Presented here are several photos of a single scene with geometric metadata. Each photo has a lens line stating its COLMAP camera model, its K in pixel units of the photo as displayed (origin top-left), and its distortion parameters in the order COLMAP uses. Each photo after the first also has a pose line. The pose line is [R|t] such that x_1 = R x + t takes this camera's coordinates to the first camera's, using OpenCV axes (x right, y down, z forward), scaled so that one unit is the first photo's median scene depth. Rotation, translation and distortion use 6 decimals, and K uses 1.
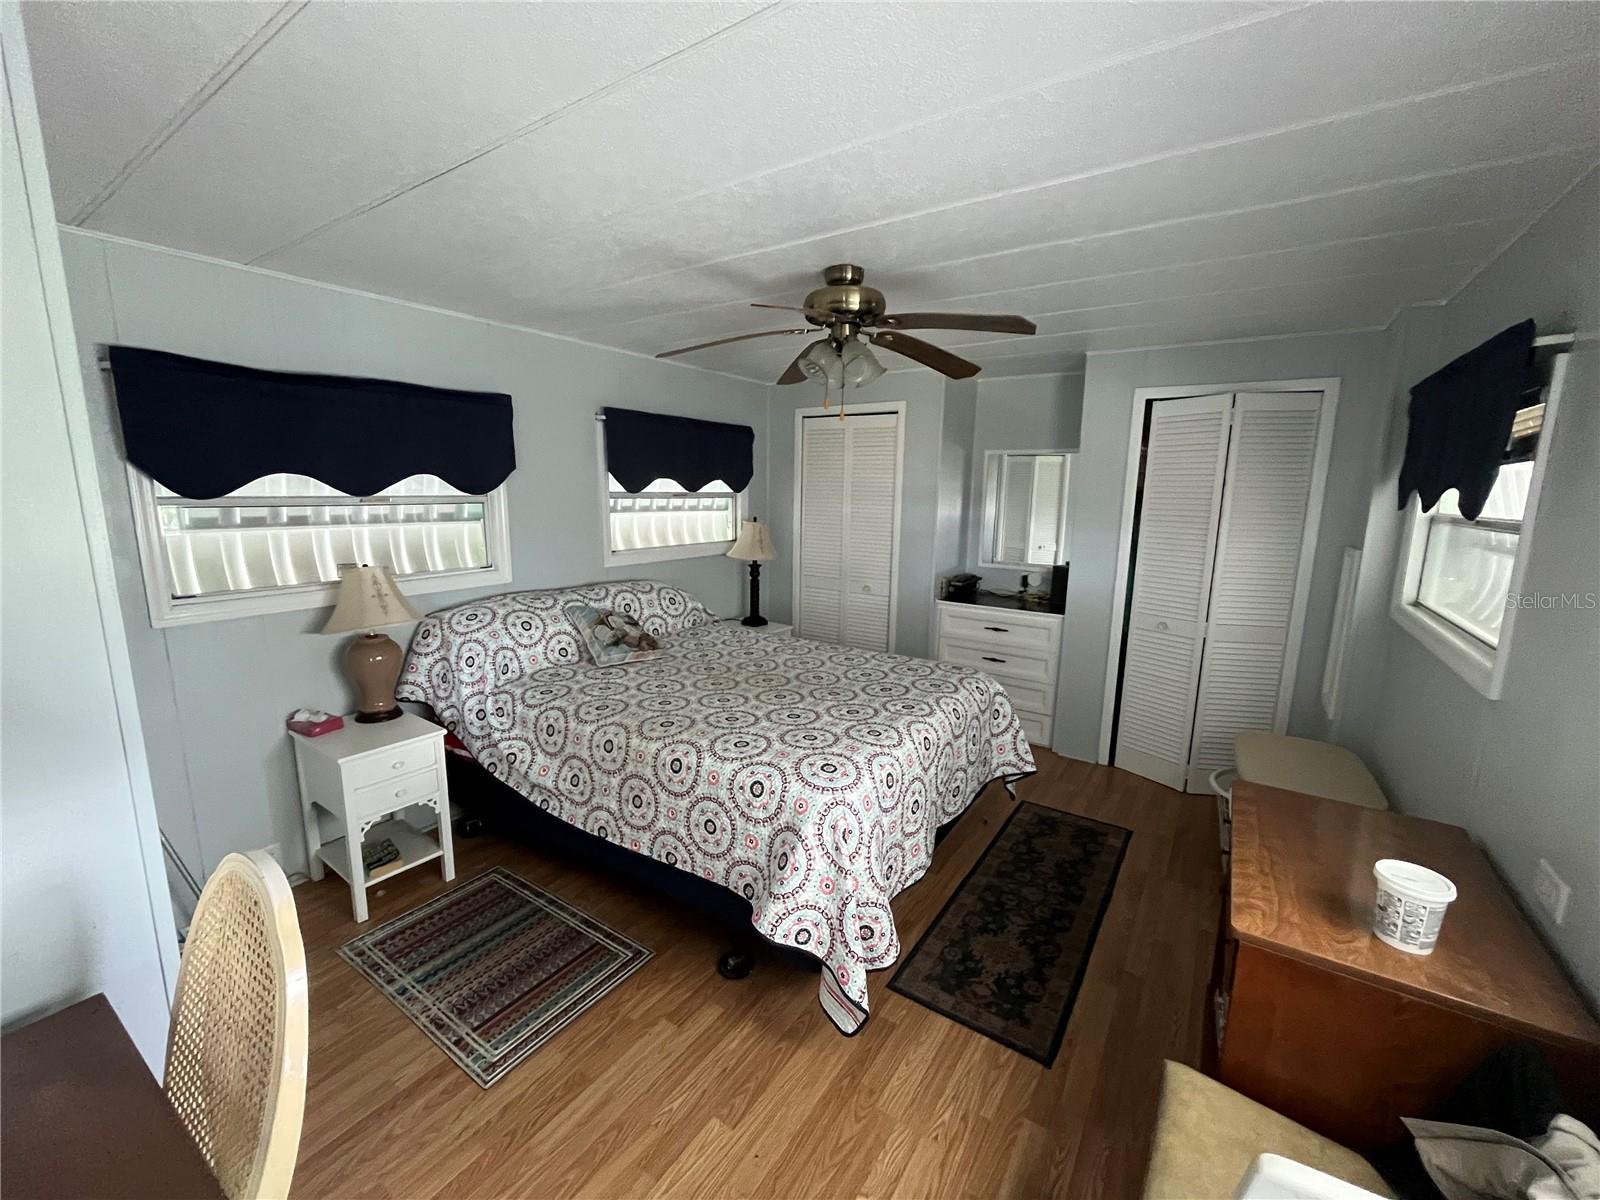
lens RADIAL K [[650.3, 0, 789.0], [0, 650.3, 608.0], [0, 0, 1]] dist [0.001655, 0.000034]
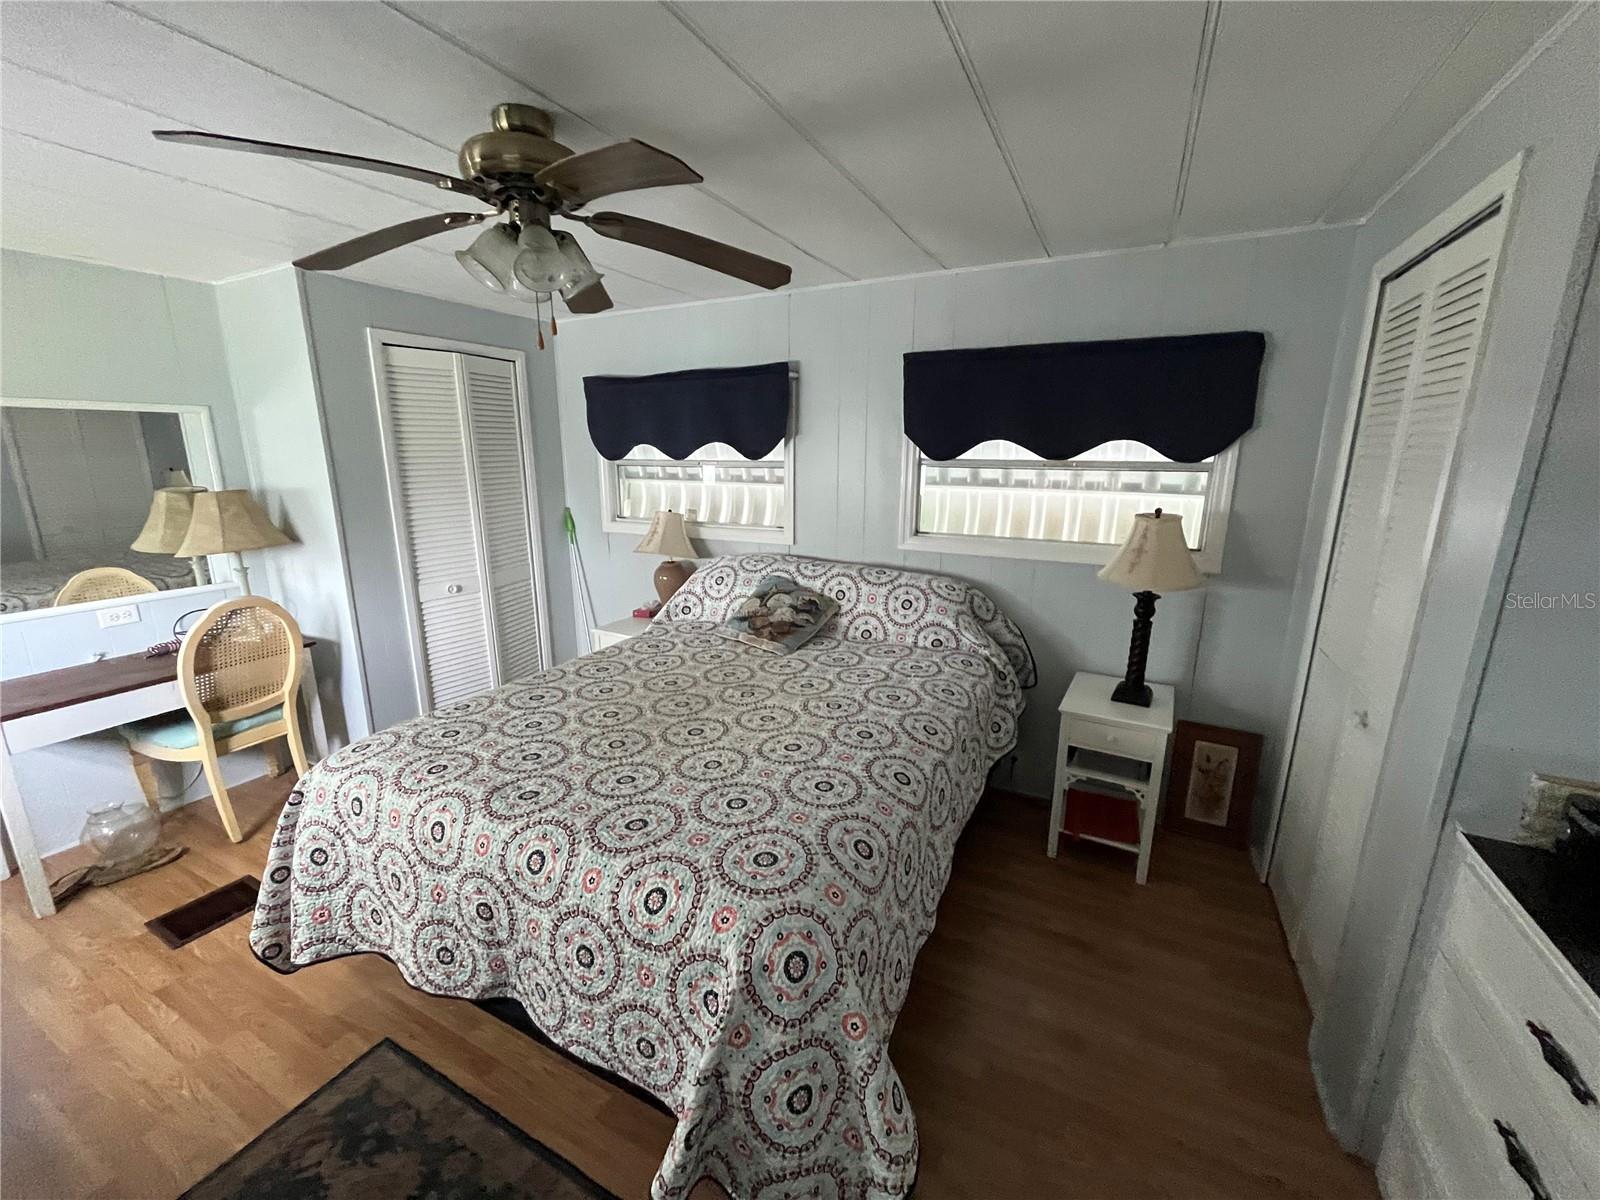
lens RADIAL K [[650.3, 0, 796.5], [0, 650.3, 593.4], [0, 0, 1]] dist [0.001655, 0.000034]
pose [[0.127725, 0.208260, -0.969698, 0.511128], [-0.179316, 0.966443, 0.183942, -0.132586], [0.975465, 0.150388, 0.160783, 0.716117]]
